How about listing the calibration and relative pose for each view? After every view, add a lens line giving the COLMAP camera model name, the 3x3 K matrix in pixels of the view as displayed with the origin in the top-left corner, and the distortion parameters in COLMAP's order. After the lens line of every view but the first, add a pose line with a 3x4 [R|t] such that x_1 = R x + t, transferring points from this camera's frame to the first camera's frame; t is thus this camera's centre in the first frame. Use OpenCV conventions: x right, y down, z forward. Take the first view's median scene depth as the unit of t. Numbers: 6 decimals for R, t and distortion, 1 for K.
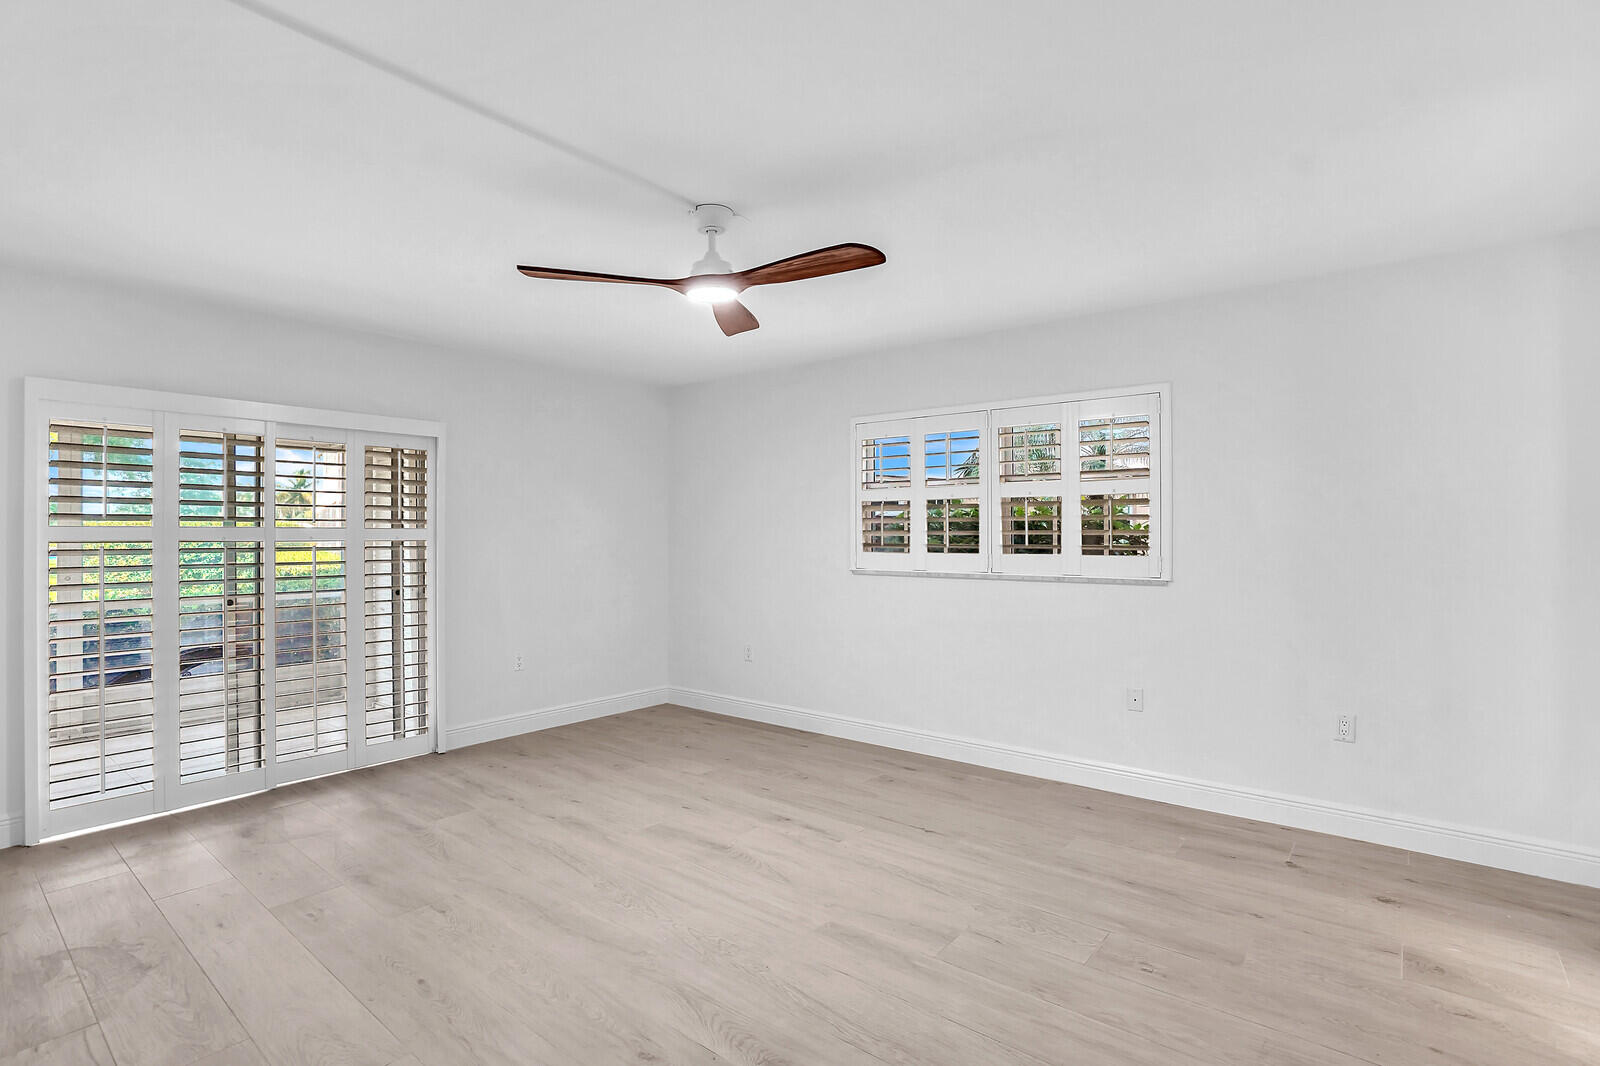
lens RADIAL K [[777.9, 0, 794.5], [0, 777.9, 533.6], [0, 0, 1]] dist [-0.005510, -0.000524]
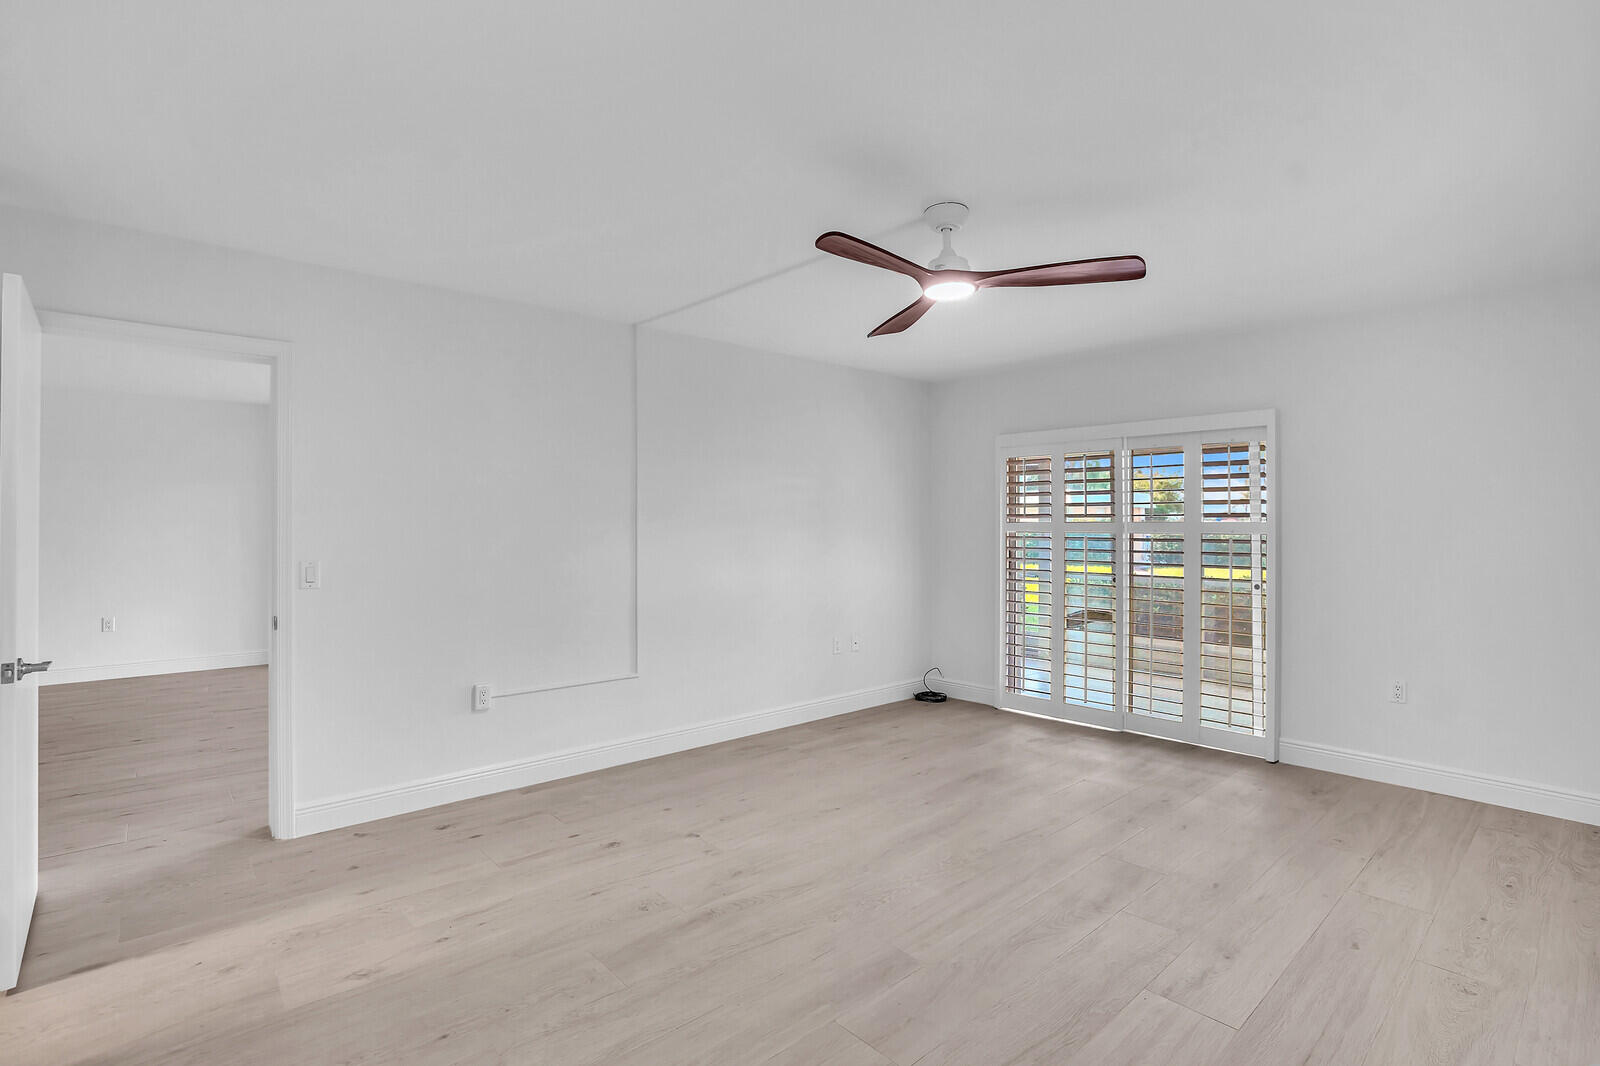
lens RADIAL K [[777.9, 0, 794.9], [0, 777.9, 533.2], [0, 0, 1]] dist [-0.005510, -0.000524]
pose [[-0.174077, 0.009504, -0.984686, 0.687778], [0.007160, 0.999939, 0.008386, -0.003954], [0.984706, -0.005590, -0.174134, 0.737475]]
